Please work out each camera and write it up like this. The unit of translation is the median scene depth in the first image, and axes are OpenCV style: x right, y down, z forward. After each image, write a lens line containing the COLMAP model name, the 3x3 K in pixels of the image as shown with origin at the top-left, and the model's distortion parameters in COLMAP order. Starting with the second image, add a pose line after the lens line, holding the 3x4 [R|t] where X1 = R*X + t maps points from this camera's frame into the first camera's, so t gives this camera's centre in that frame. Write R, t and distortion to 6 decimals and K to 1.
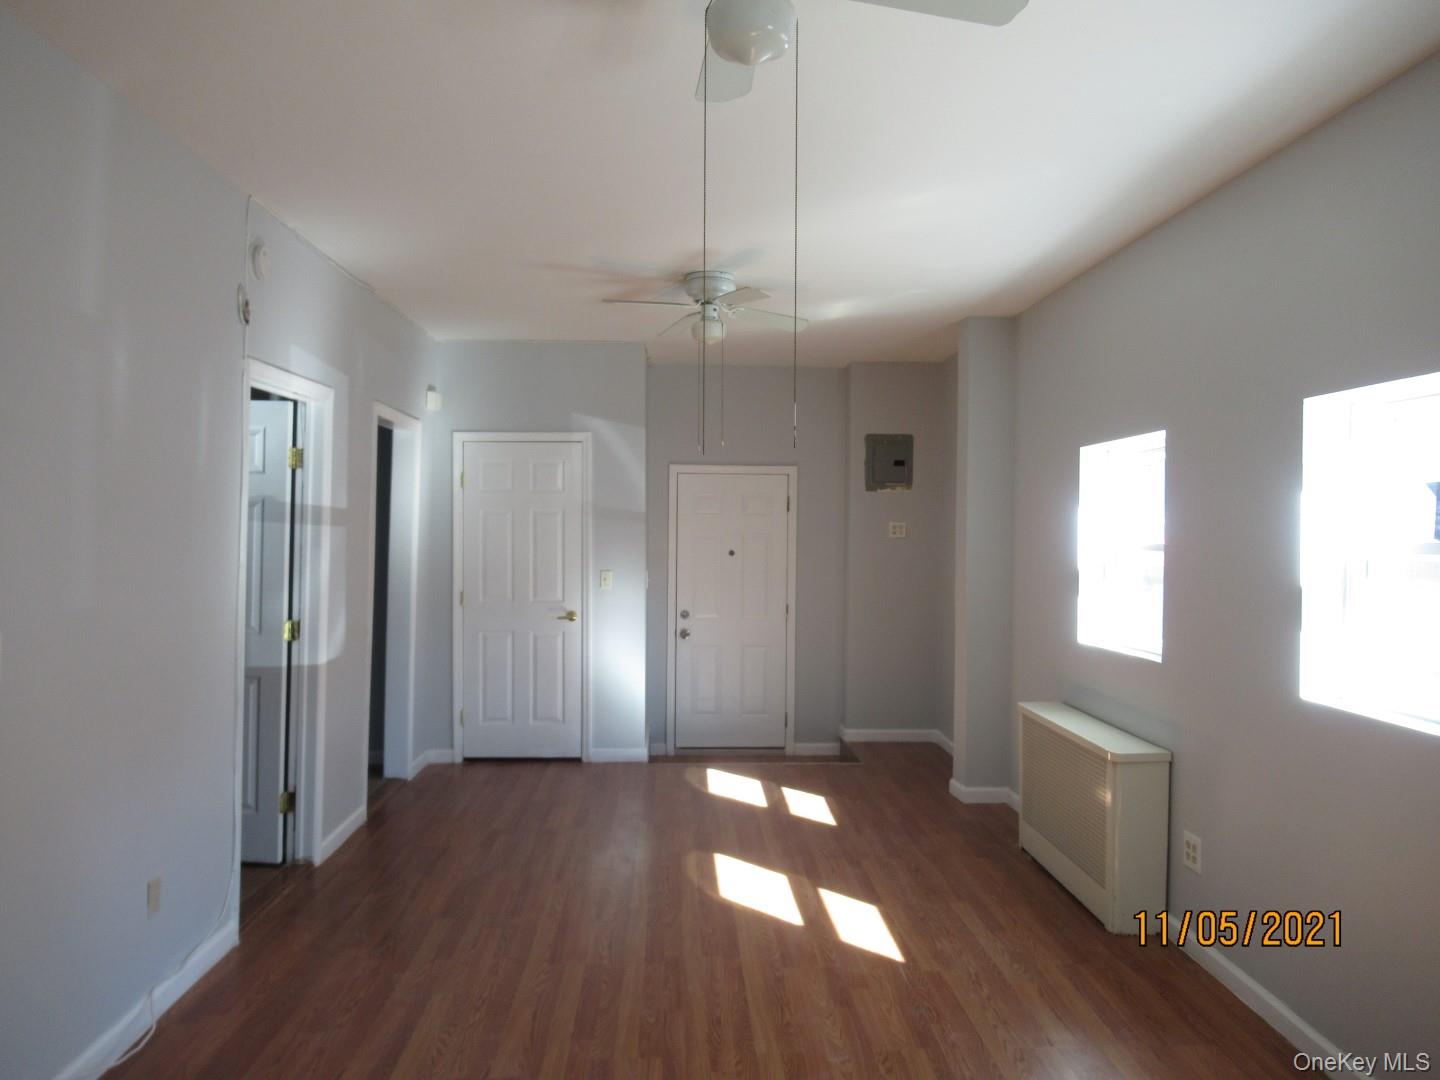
lens RADIAL K [[1073.9, 0, 719.2], [0, 1073.9, 534.7], [0, 0, 1]] dist [-0.004458, 0.005585]
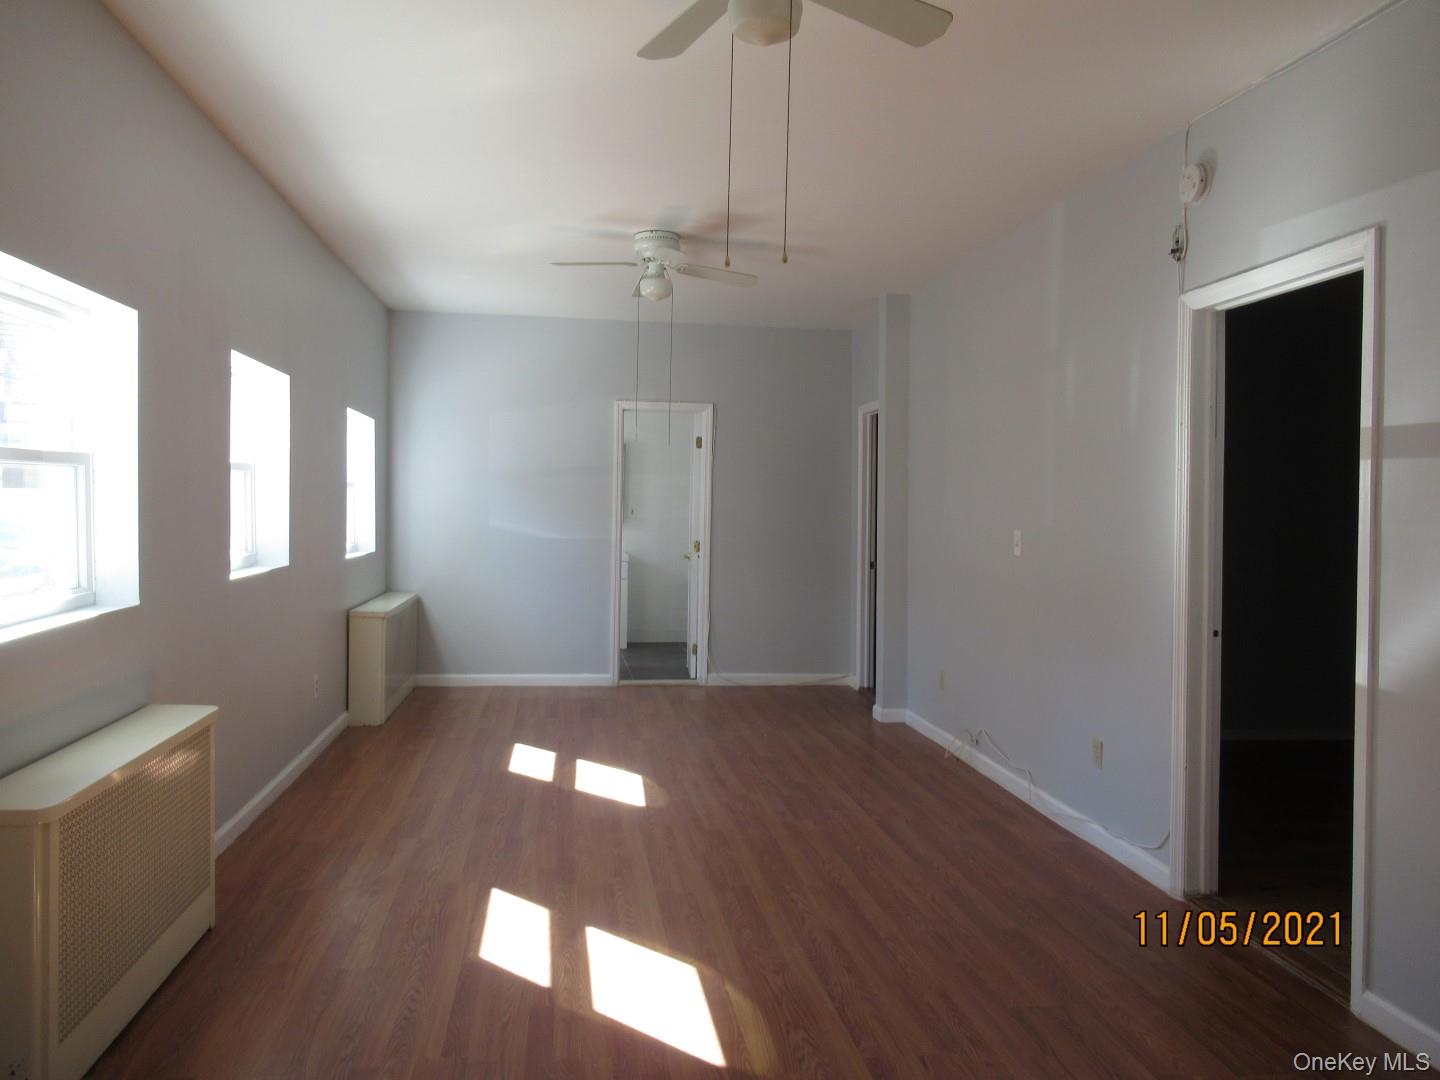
lens RADIAL K [[1073.9, 0, 719.2], [0, 1073.9, 539.5], [0, 0, 1]] dist [-0.004458, 0.005585]
pose [[-0.992669, -0.021568, -0.118924, 0.085019], [-0.026429, 0.998872, 0.039446, 0.029858], [0.117939, 0.042300, -0.992119, 1.940678]]
